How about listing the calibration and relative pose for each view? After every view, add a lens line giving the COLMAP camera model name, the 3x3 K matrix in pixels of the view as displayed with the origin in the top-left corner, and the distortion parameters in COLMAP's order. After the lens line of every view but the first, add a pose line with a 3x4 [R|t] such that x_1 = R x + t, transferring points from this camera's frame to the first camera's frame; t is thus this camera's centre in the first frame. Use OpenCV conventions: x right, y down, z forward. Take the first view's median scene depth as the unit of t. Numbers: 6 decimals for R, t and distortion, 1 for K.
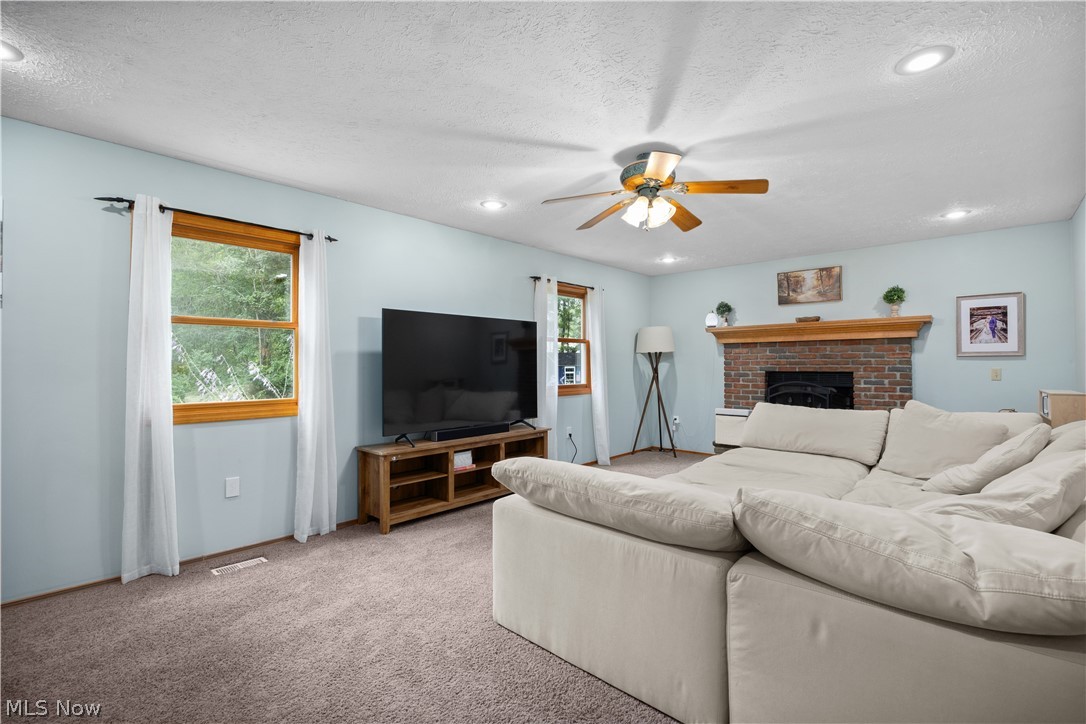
lens RADIAL K [[487.2, 0, 546.5], [0, 487.2, 358.3], [0, 0, 1]] dist [-0.024395, -0.000691]
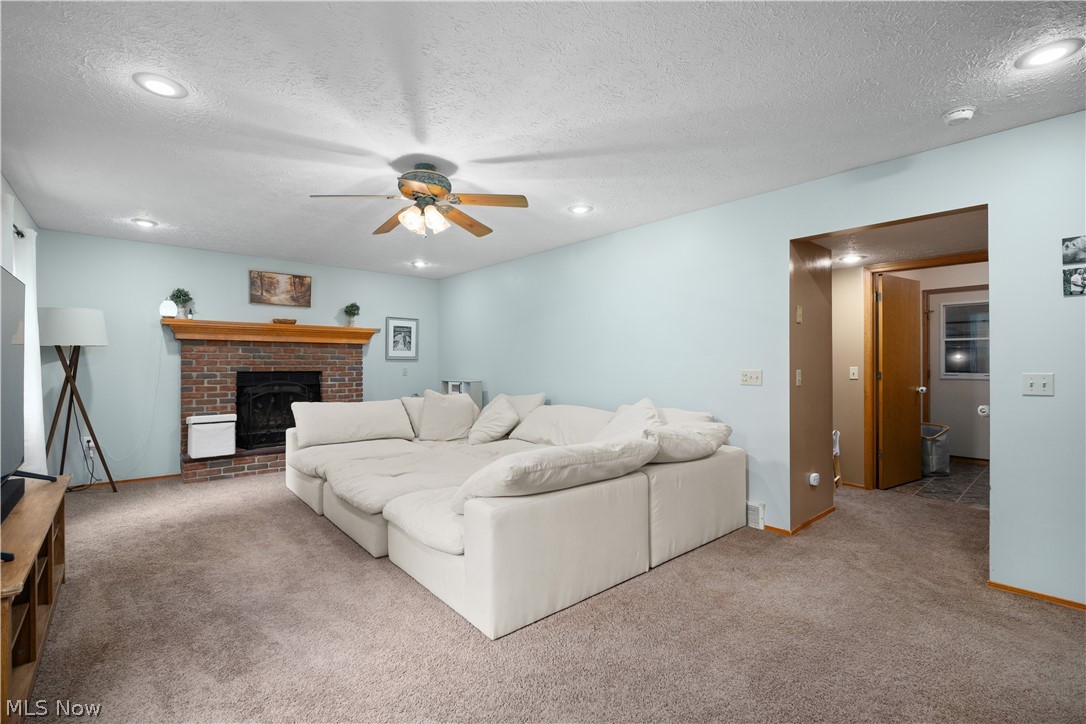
lens RADIAL K [[477.5, 0, 537.2], [0, 477.5, 360.2], [0, 0, 1]] dist [-0.012991, 0.001023]
pose [[0.117676, 0.011801, 0.992982, -0.443706], [-0.014305, 0.999846, -0.010187, 0.006391], [-0.992949, -0.013005, 0.117827, 0.358068]]
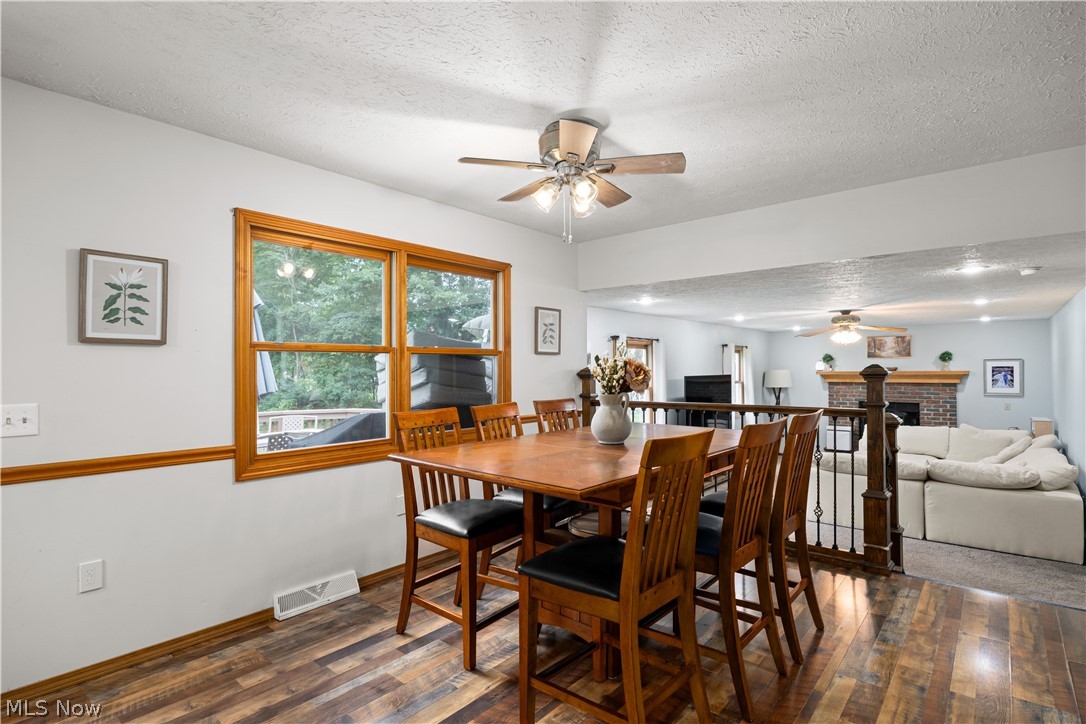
lens RADIAL K [[523.7, 0, 534.8], [0, 523.7, 360.0], [0, 0, 1]] dist [-0.031528, -0.001050]
pose [[0.999980, -0.002096, 0.006035, -0.652513], [0.002129, 0.999983, -0.005509, -0.109416], [-0.006024, 0.005522, 0.999967, -0.699851]]
